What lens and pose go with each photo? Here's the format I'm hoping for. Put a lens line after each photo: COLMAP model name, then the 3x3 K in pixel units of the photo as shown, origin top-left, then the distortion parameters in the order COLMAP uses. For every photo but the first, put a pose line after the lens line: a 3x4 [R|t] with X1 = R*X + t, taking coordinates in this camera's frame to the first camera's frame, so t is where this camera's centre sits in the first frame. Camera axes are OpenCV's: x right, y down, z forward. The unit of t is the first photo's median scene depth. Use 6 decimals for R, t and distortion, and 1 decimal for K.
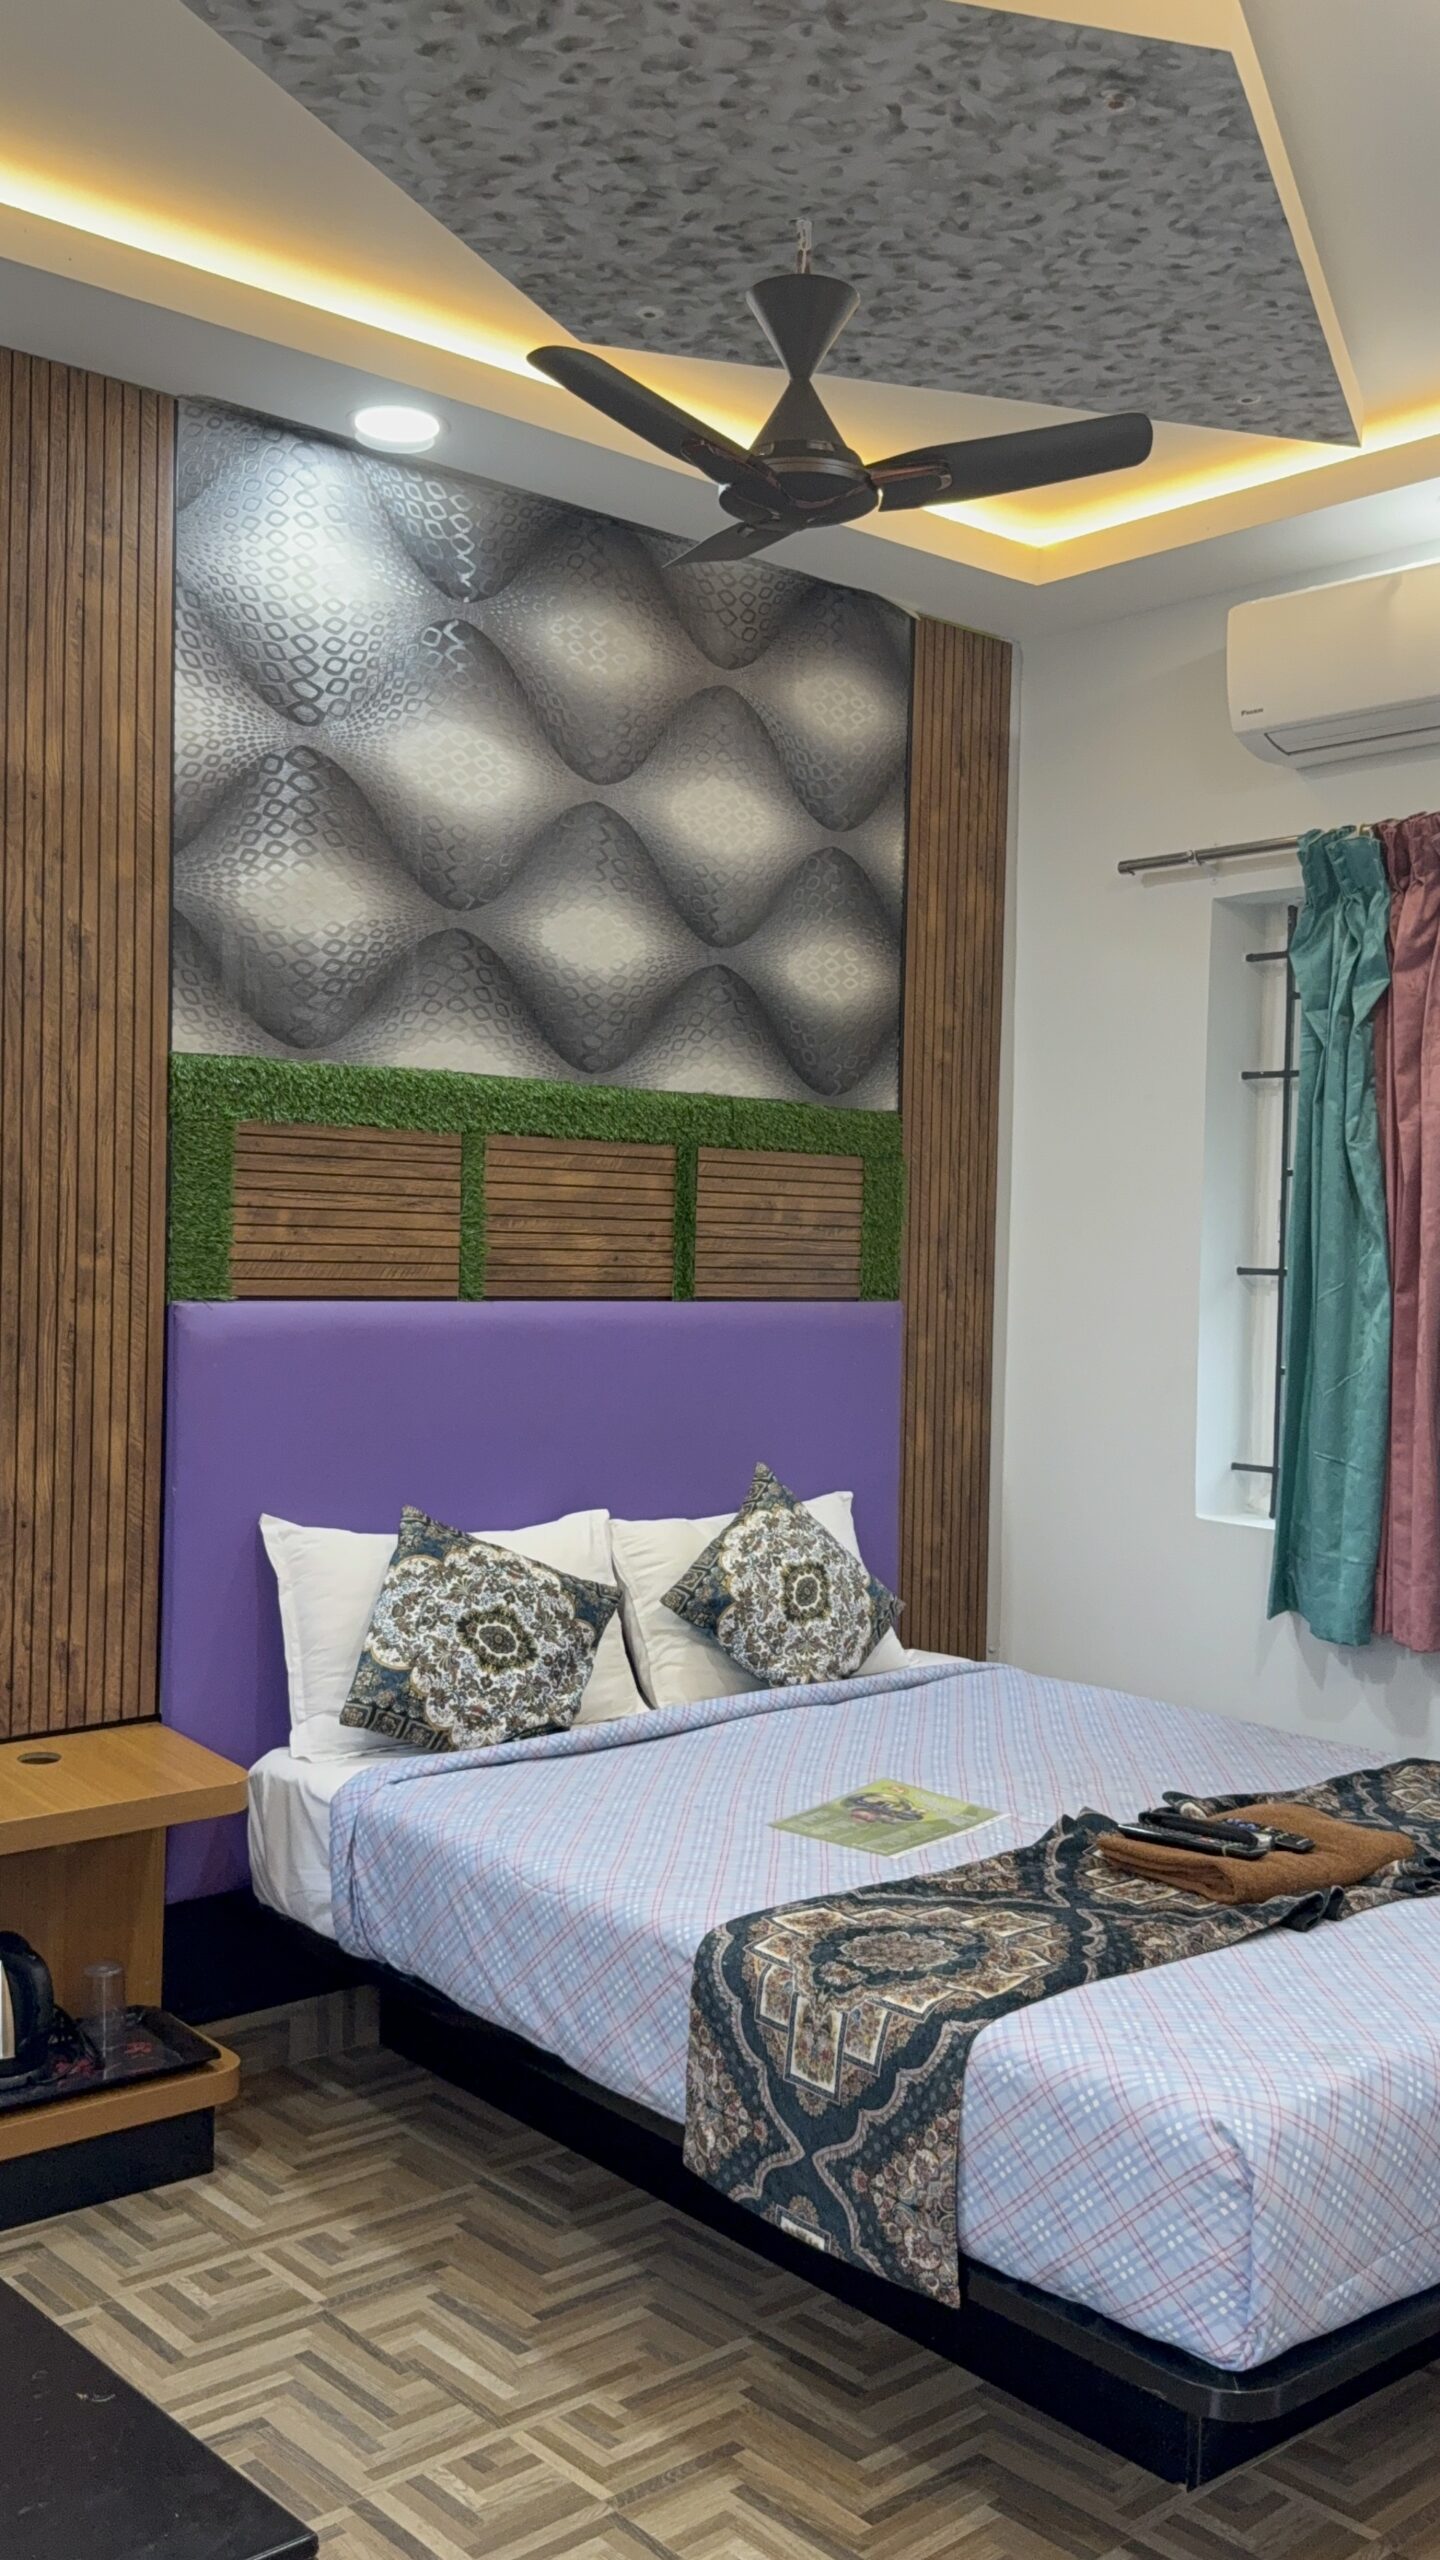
lens RADIAL K [[2251.6, 0, 717.0], [0, 2251.6, 1287.4], [0, 0, 1]] dist [0.133666, -0.266874]
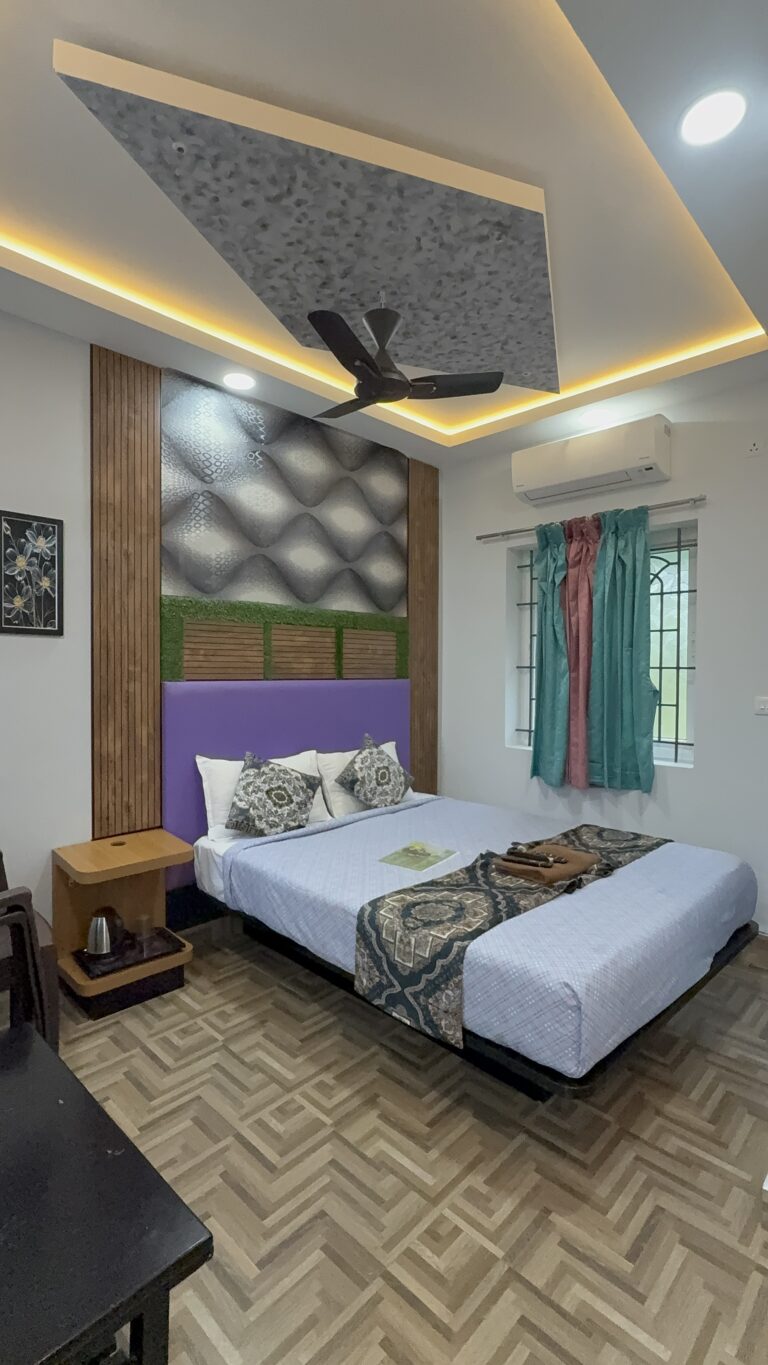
lens RADIAL K [[637.6, 0, 384.3], [0, 637.6, 680.2], [0, 0, 1]] dist [-0.003633, -0.000105]
pose [[0.997033, -0.018727, 0.074663, -0.023570], [0.018873, 0.999821, -0.001251, 0.011105], [-0.074627, 0.002656, 0.997208, 0.190748]]
